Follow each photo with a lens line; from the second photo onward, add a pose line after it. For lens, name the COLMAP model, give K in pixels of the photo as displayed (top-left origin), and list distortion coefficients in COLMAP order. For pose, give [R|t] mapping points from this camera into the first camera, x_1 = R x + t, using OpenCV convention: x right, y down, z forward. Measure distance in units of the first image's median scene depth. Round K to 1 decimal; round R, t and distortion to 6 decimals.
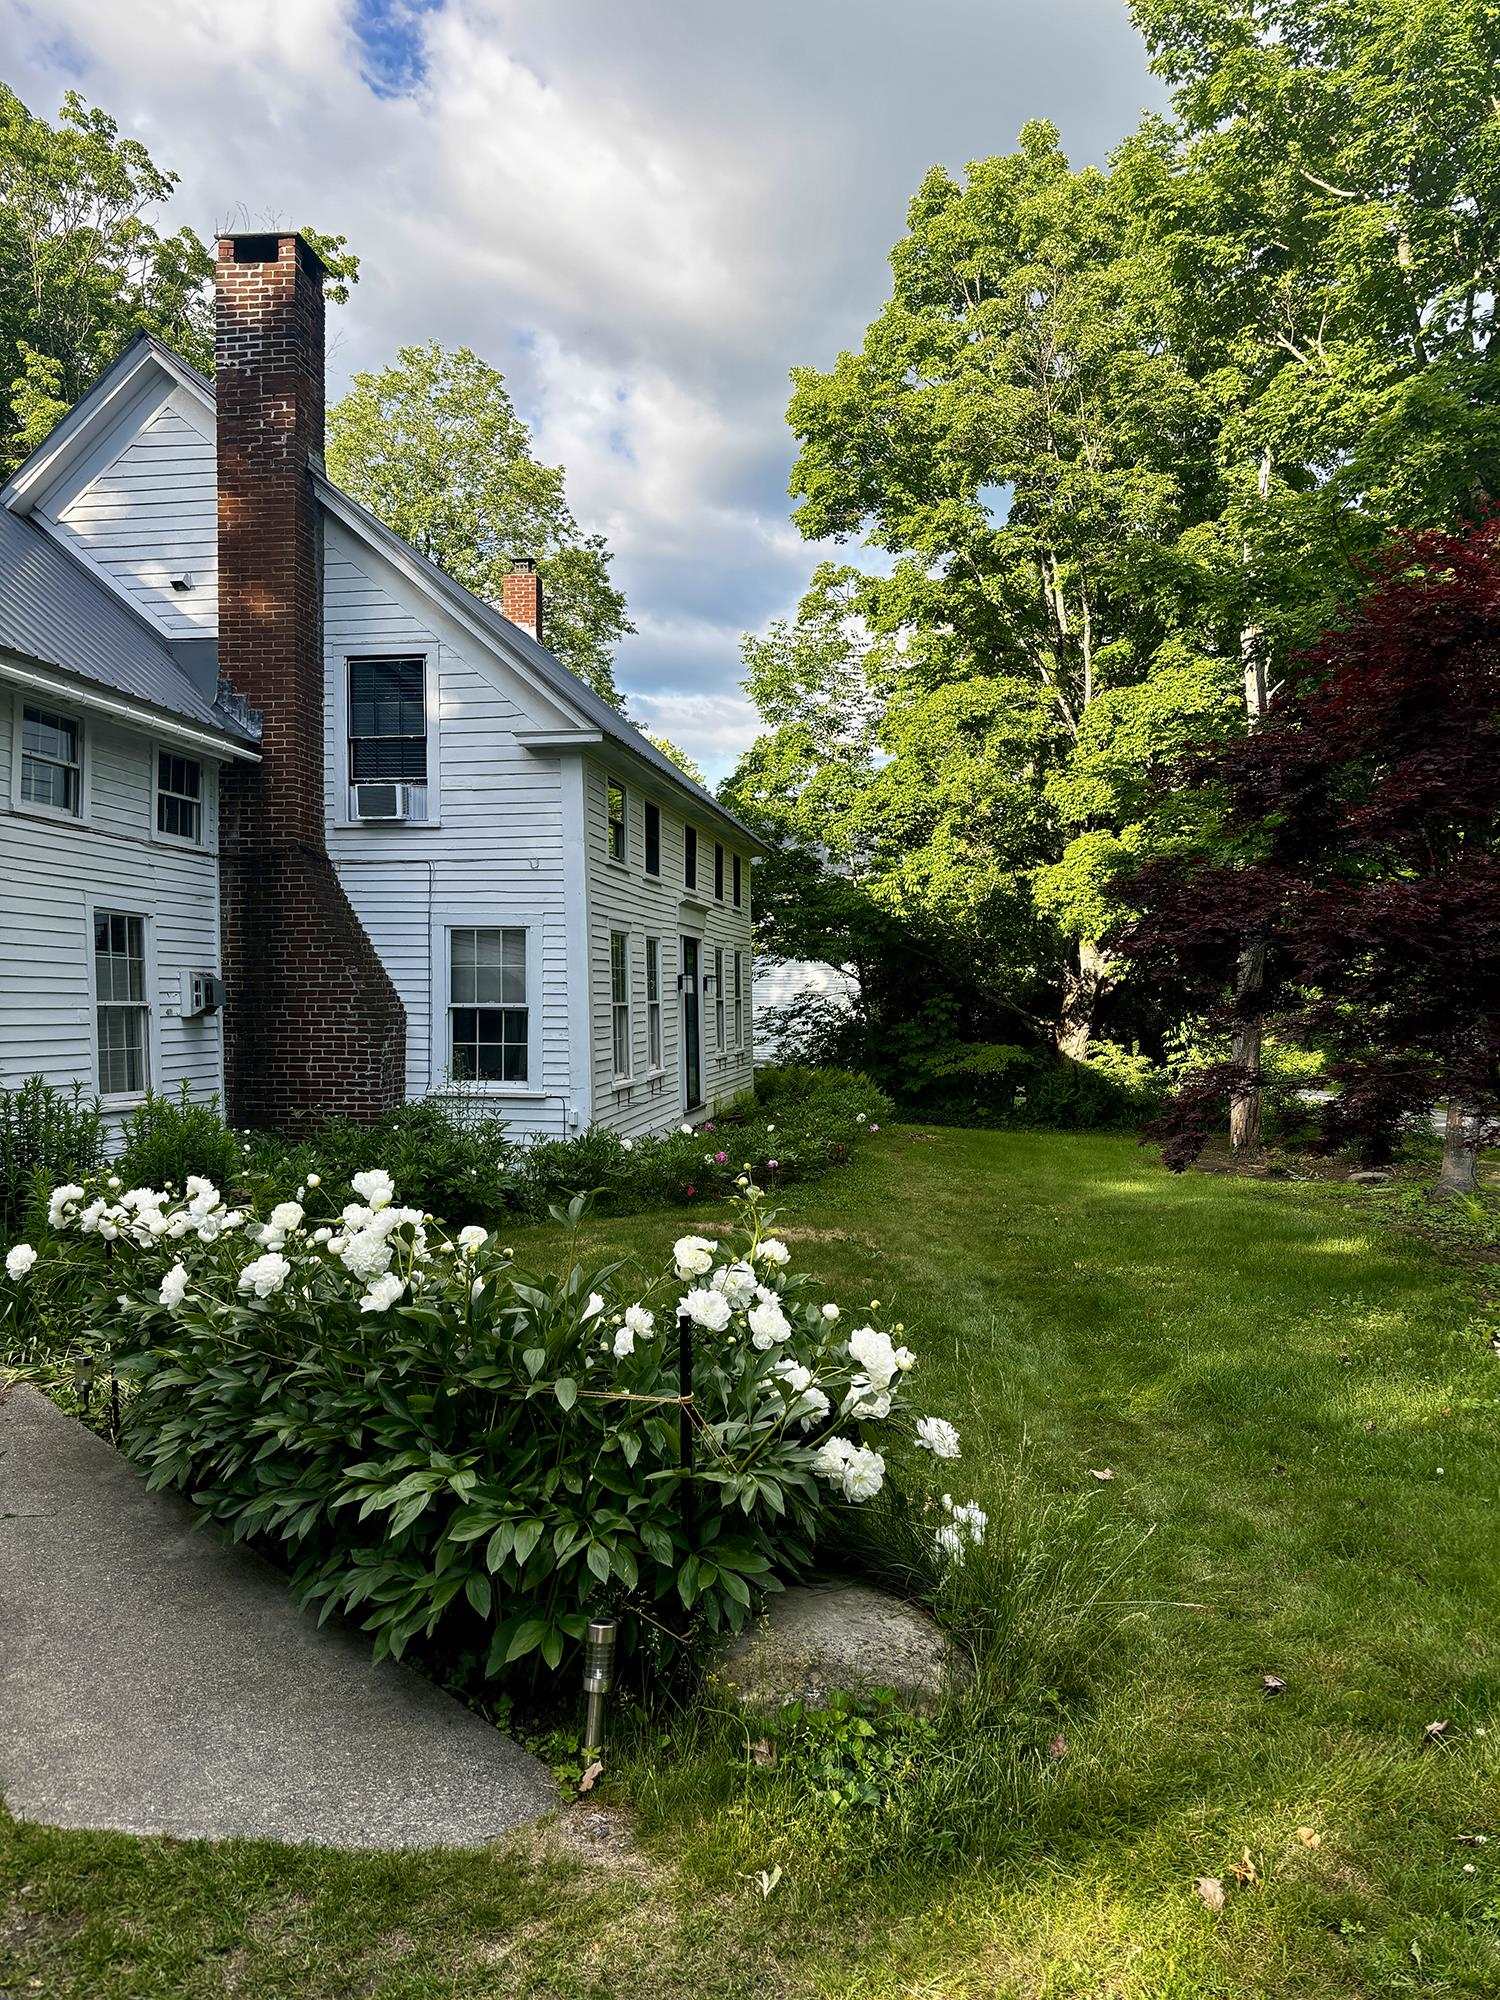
lens RADIAL K [[1508.8, 0, 750.2], [0, 1508.8, 998.9], [0, 0, 1]] dist [0.003253, 0.000321]
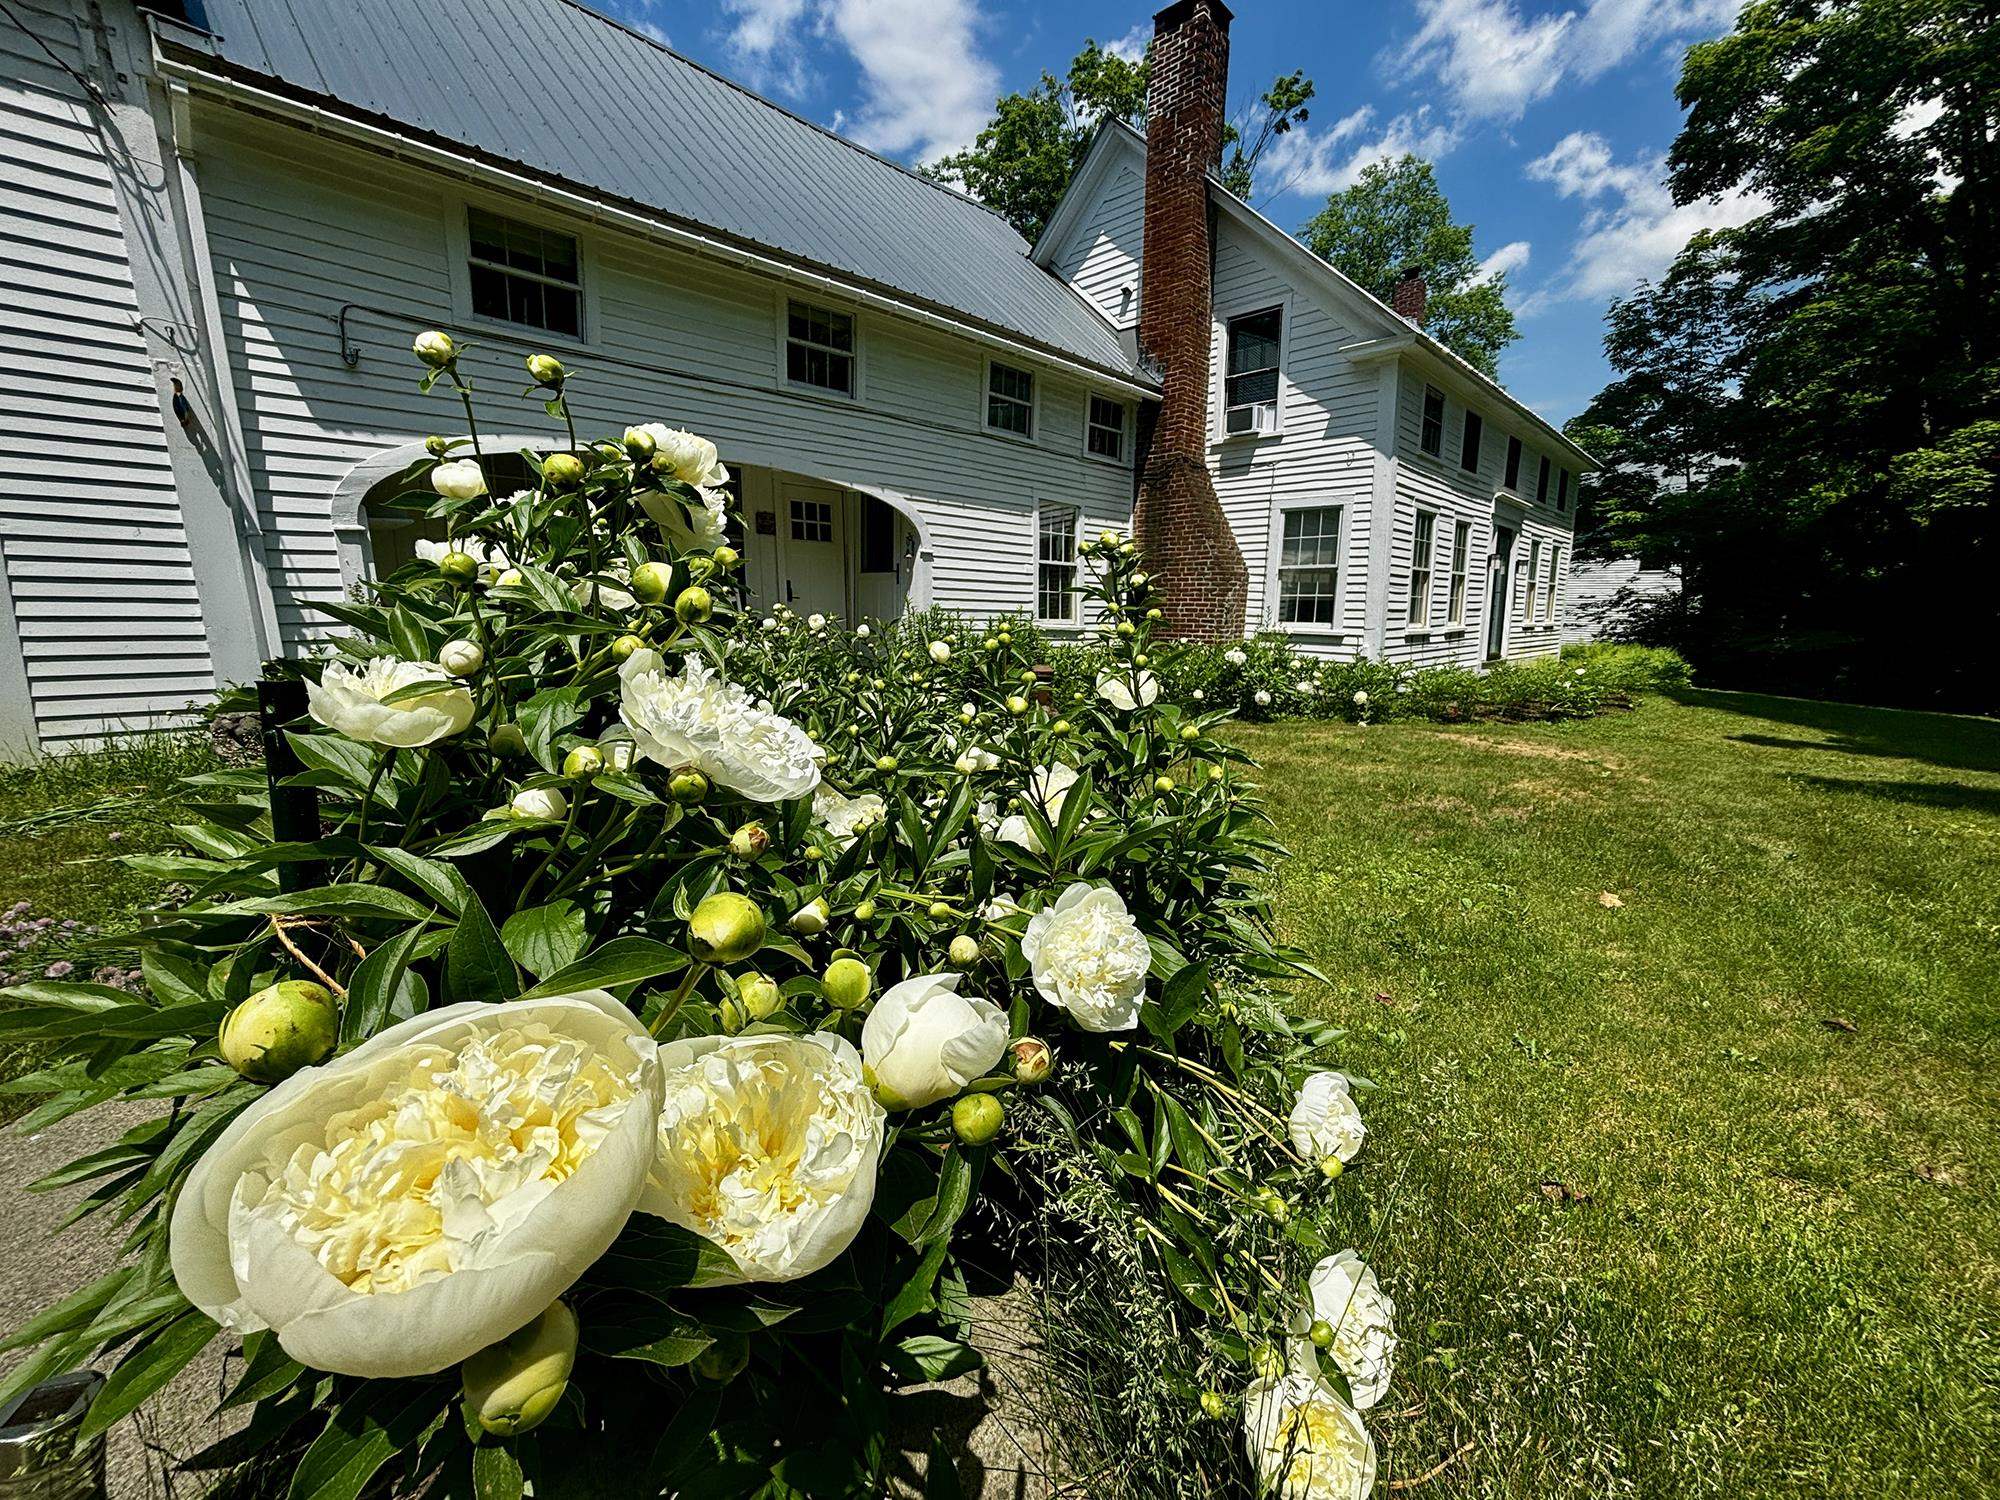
lens RADIAL K [[799.3, 0, 999.4], [0, 799.3, 749.6], [0, 0, 1]] dist [0.000368, -0.000075]
pose [[0.804630, 0.113978, -0.582735, 0.042913], [-0.013636, 0.984692, 0.173770, 0.044524], [0.593621, -0.131874, 0.793866, 0.230178]]
